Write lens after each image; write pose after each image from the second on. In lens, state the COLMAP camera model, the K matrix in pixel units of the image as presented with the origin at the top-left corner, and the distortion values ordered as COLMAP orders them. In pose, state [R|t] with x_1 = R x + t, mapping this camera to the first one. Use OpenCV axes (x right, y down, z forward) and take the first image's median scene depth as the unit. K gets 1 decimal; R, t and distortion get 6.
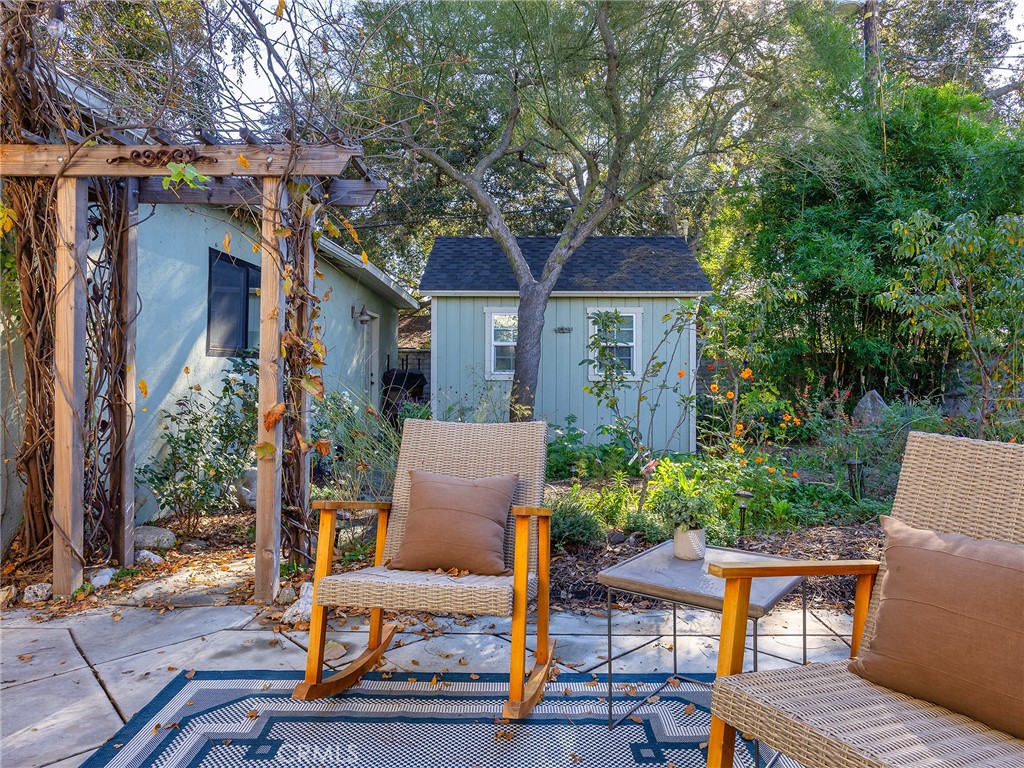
lens RADIAL K [[665.4, 0, 510.6], [0, 665.4, 377.9], [0, 0, 1]] dist [-0.044243, 0.035796]
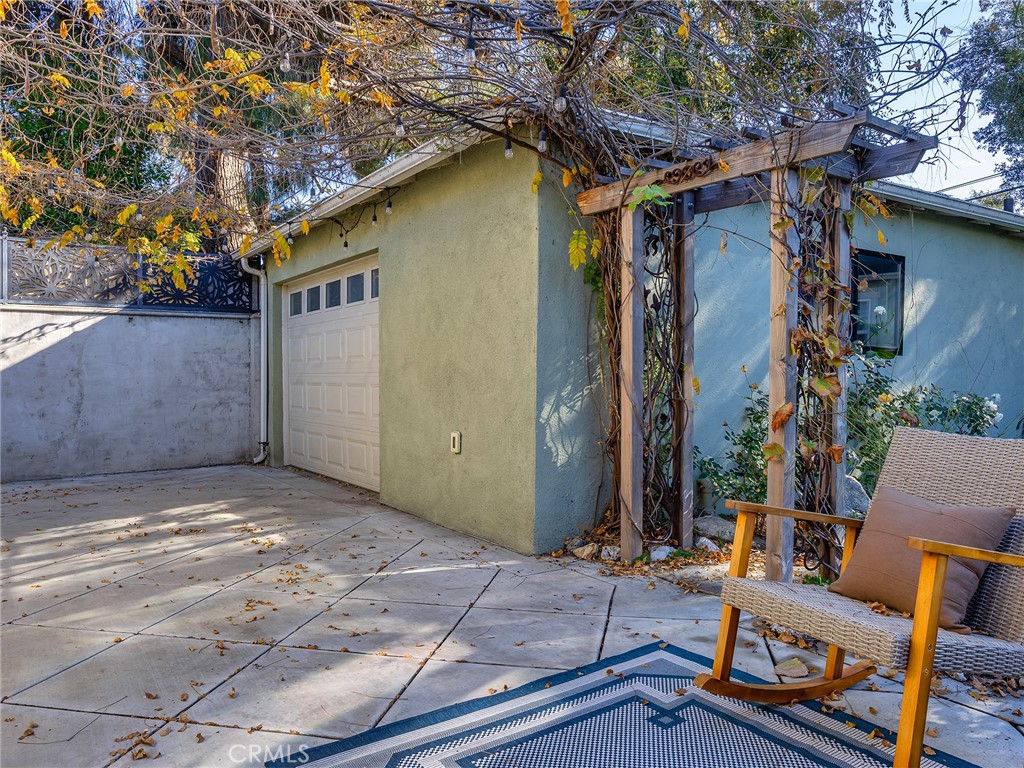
lens RADIAL K [[744.0, 0, 511.0], [0, 744.0, 381.9], [0, 0, 1]] dist [-0.001862, 0.001888]
pose [[0.585215, 0.009498, -0.810822, 0.288770], [-0.002140, 0.999946, 0.010169, -0.003143], [0.810875, -0.004216, 0.585204, 0.046870]]
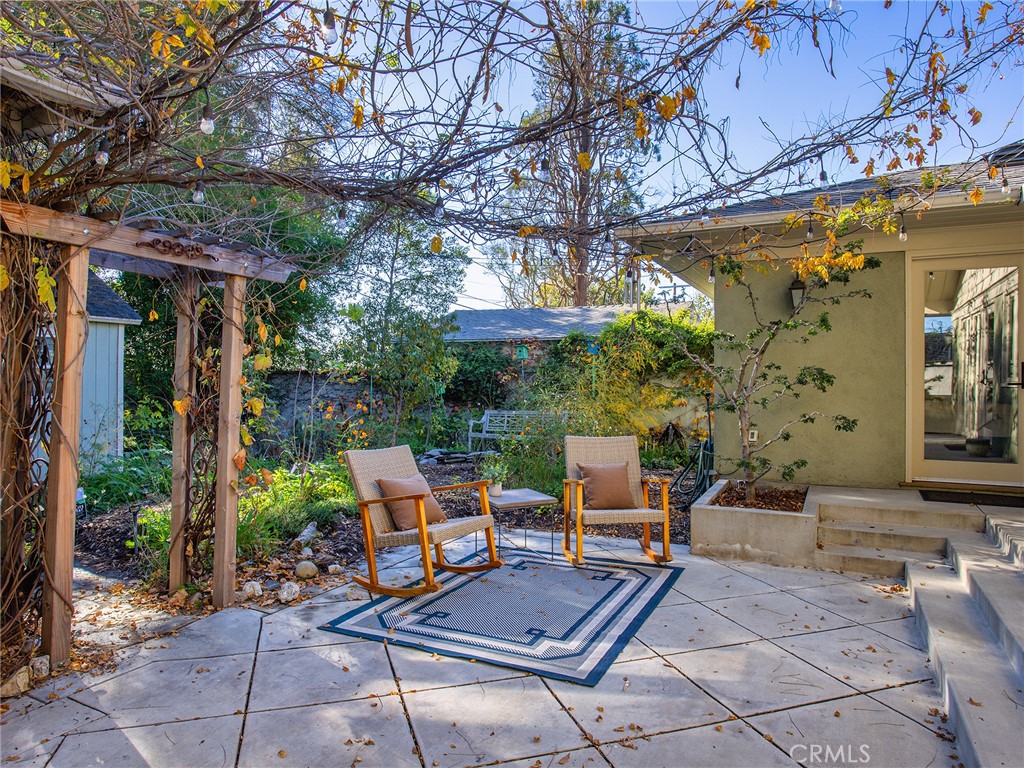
lens RADIAL K [[665.4, 0, 510.6], [0, 665.4, 377.9], [0, 0, 1]] dist [-0.044243, 0.035796]
pose [[0.430204, 0.003811, 0.902723, -1.315143], [0.004772, 0.999968, -0.006496, -0.091431], [-0.902719, 0.007103, 0.430172, -0.045917]]
